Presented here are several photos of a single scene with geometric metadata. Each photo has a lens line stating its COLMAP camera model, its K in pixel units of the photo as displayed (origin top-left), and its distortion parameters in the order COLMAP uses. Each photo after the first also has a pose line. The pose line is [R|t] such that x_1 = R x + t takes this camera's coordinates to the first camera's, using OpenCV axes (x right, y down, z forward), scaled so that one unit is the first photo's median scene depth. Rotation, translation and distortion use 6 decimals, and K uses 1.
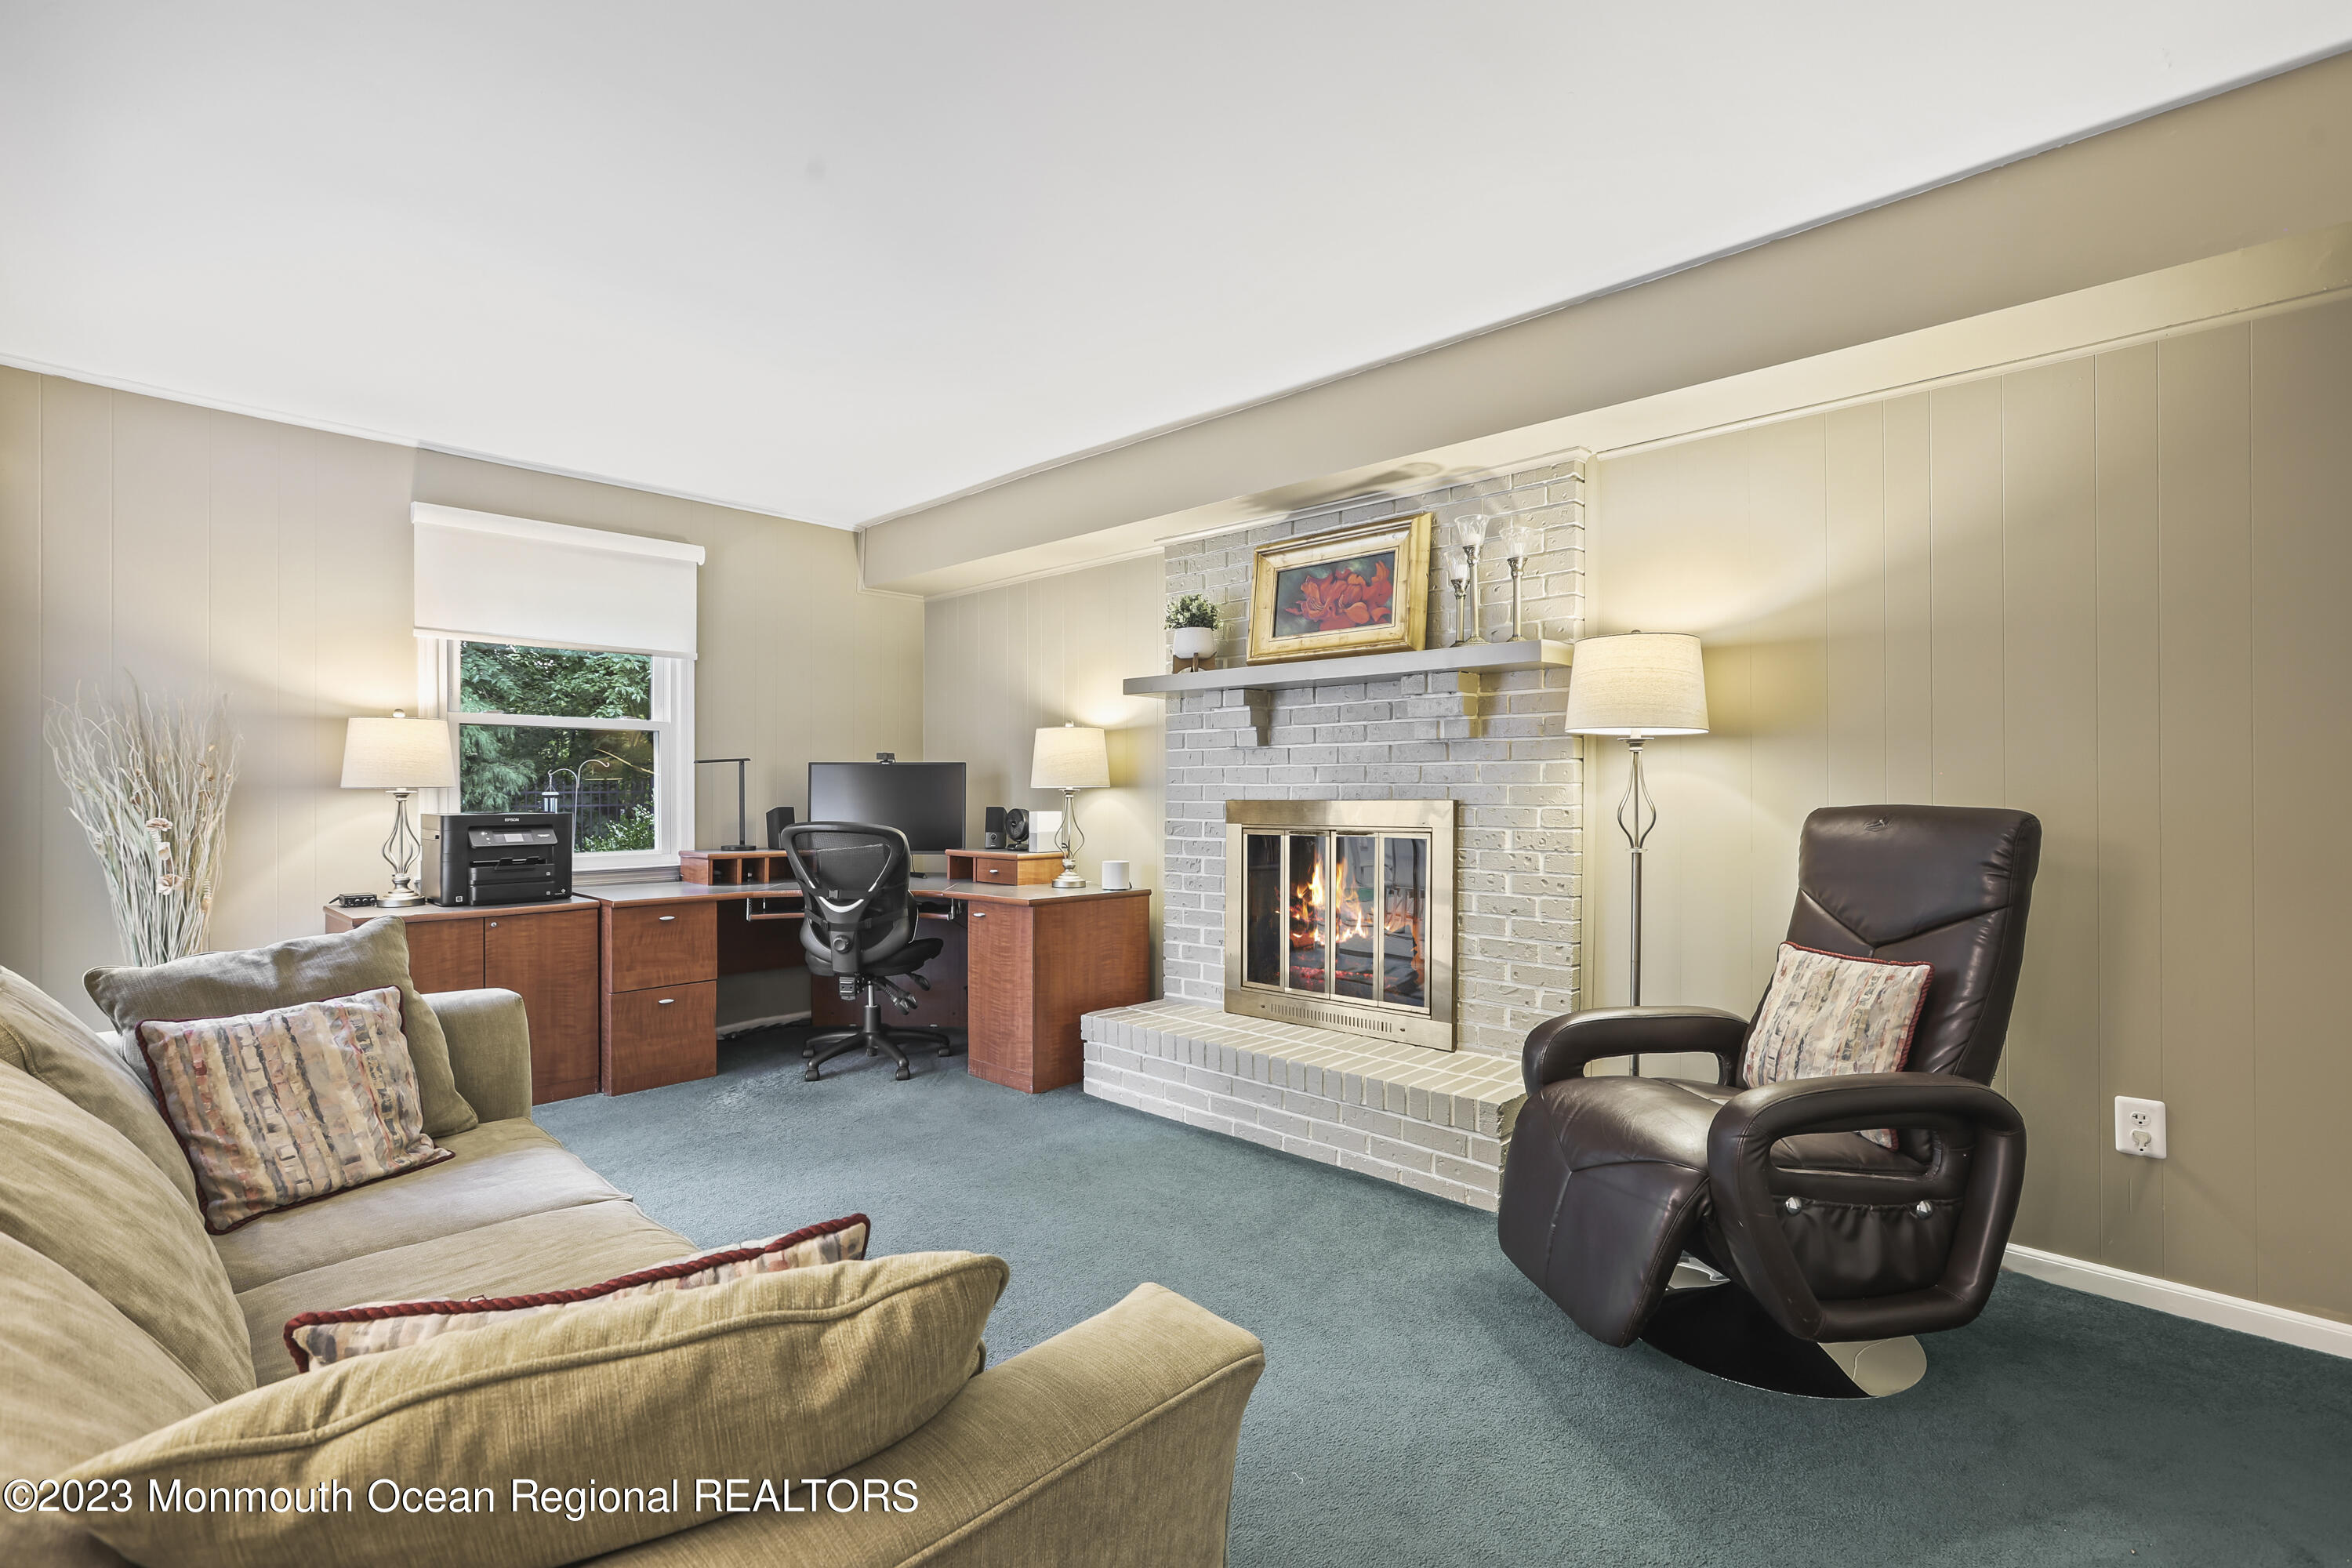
lens RADIAL K [[1063.8, 0, 1185.1], [0, 1063.8, 797.7], [0, 0, 1]] dist [-0.019138, 0.016854]
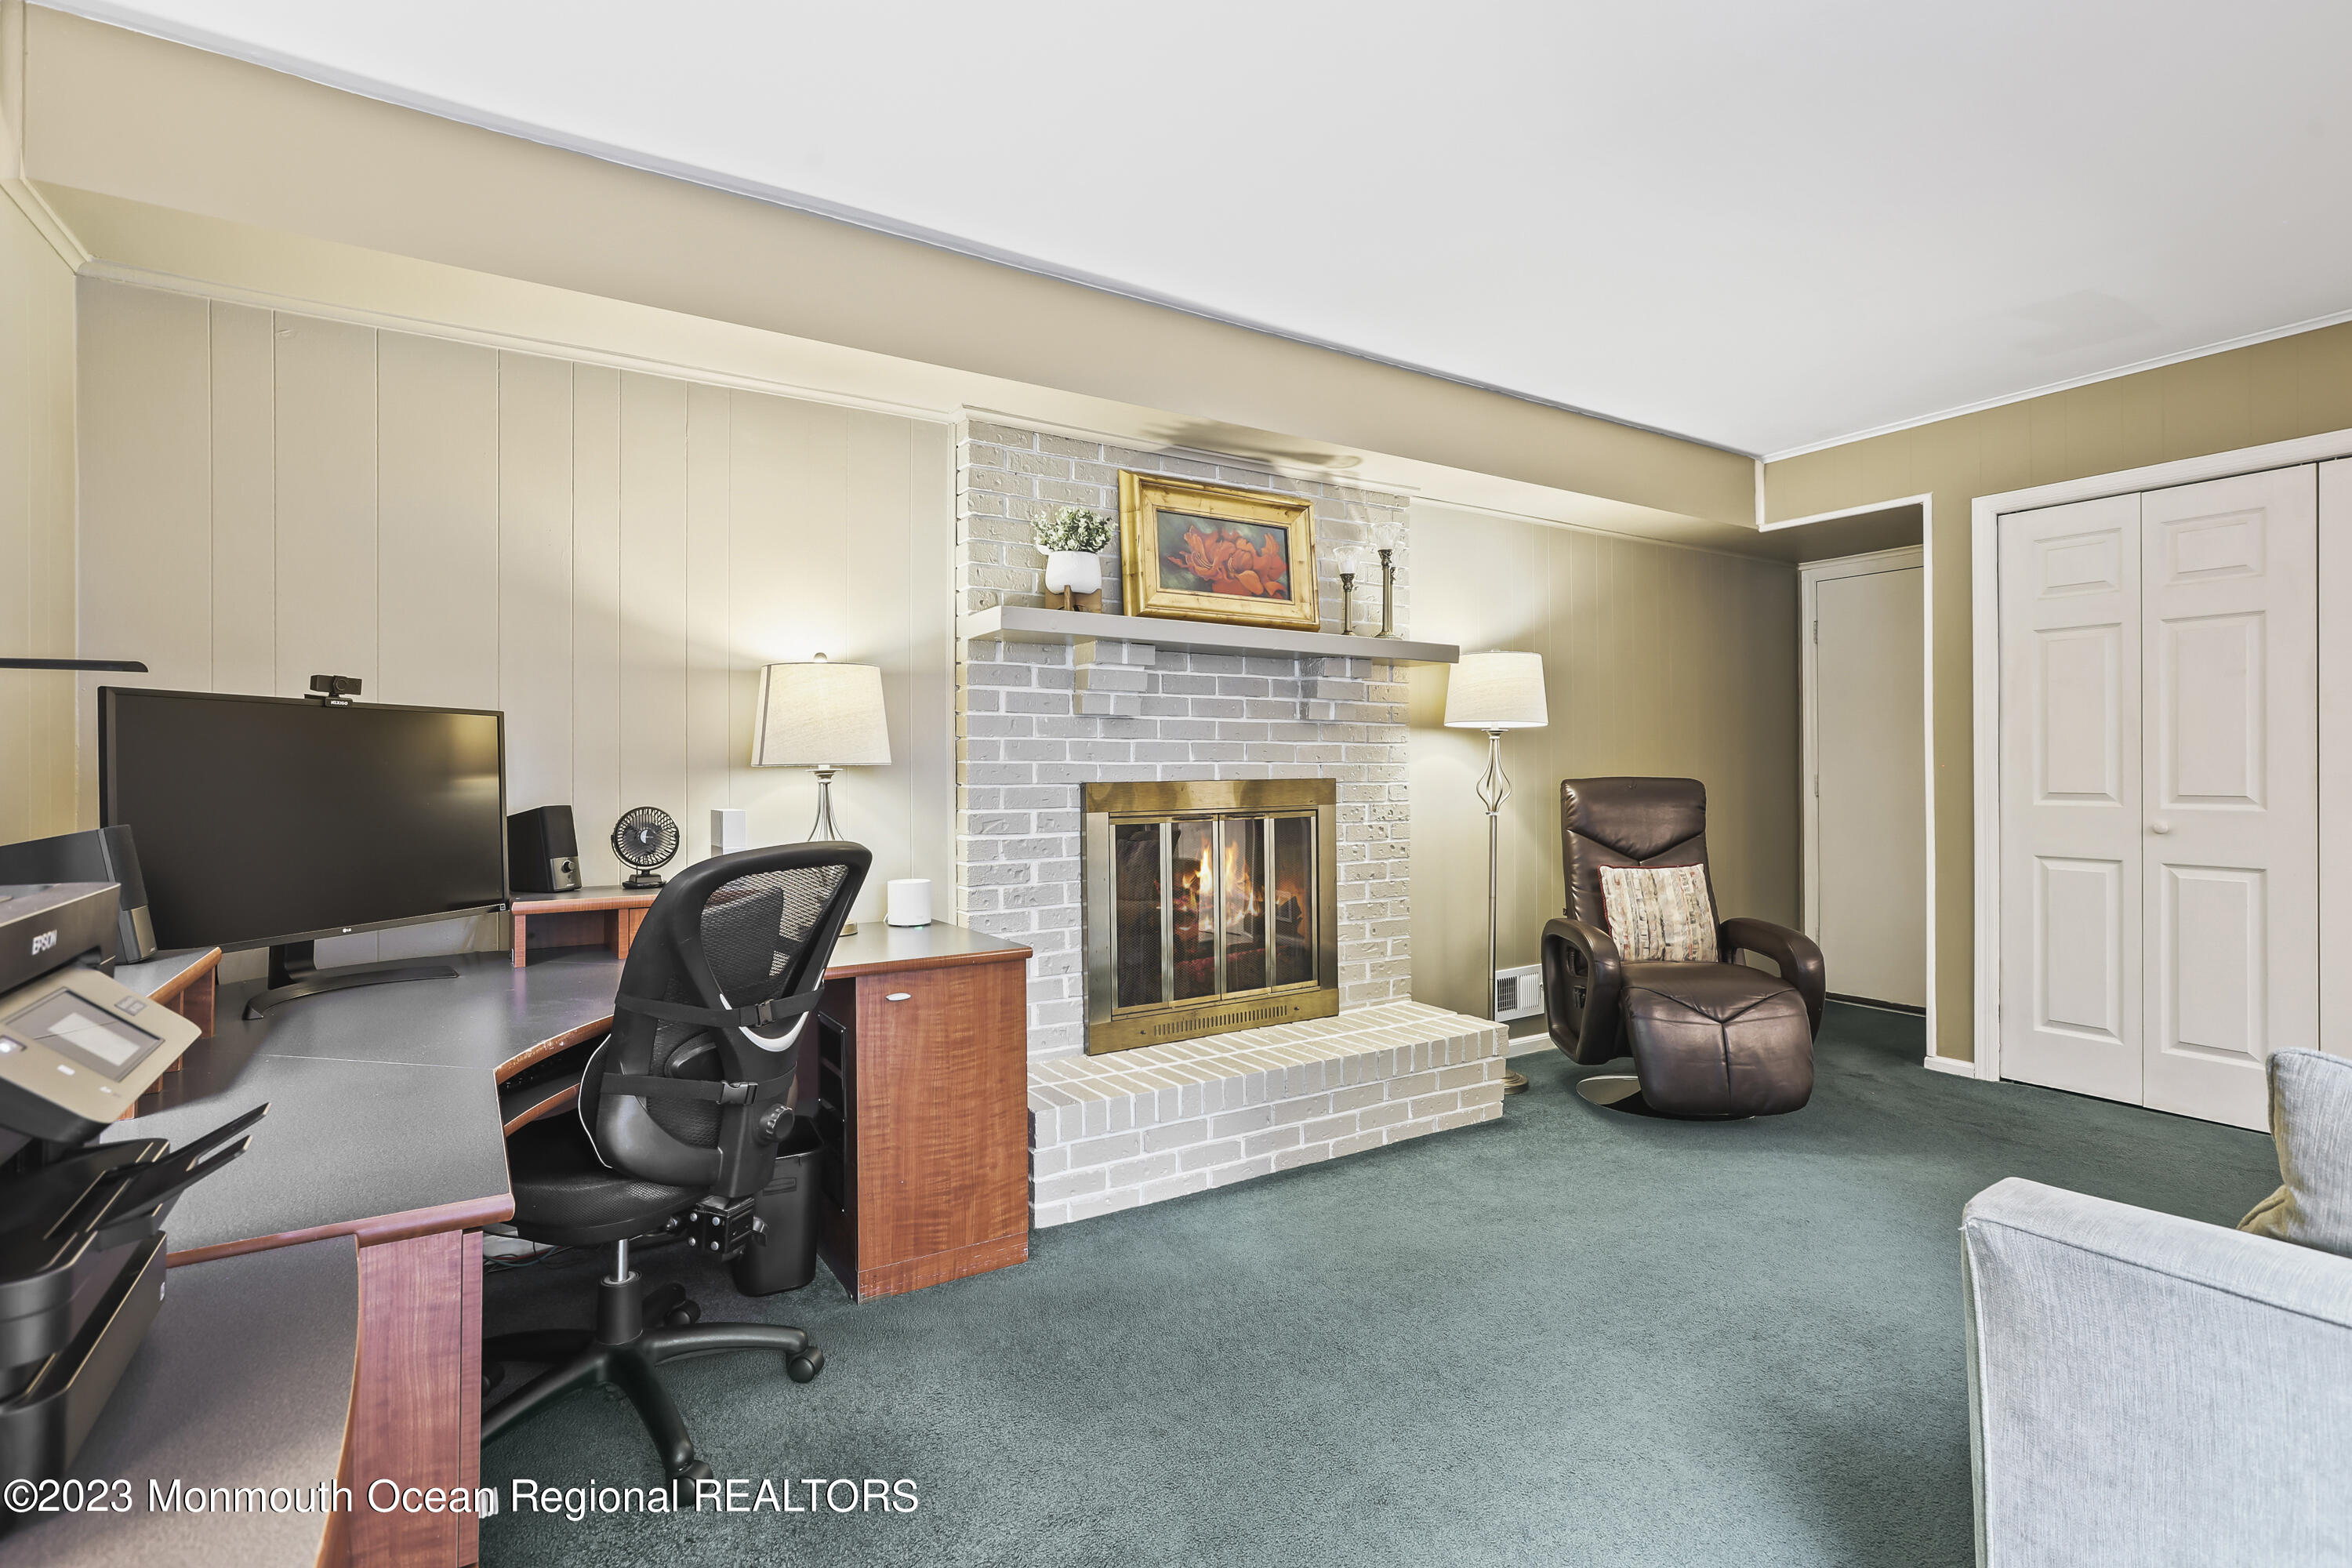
lens RADIAL K [[1137.3, 0, 1170.7], [0, 1137.3, 760.1], [0, 0, 1]] dist [-0.016502, 0.017708]
pose [[0.247575, 0.006285, 0.968848, -0.808705], [0.008737, 0.999924, -0.008719, -0.006555], [-0.968829, 0.010623, 0.247501, 0.794421]]
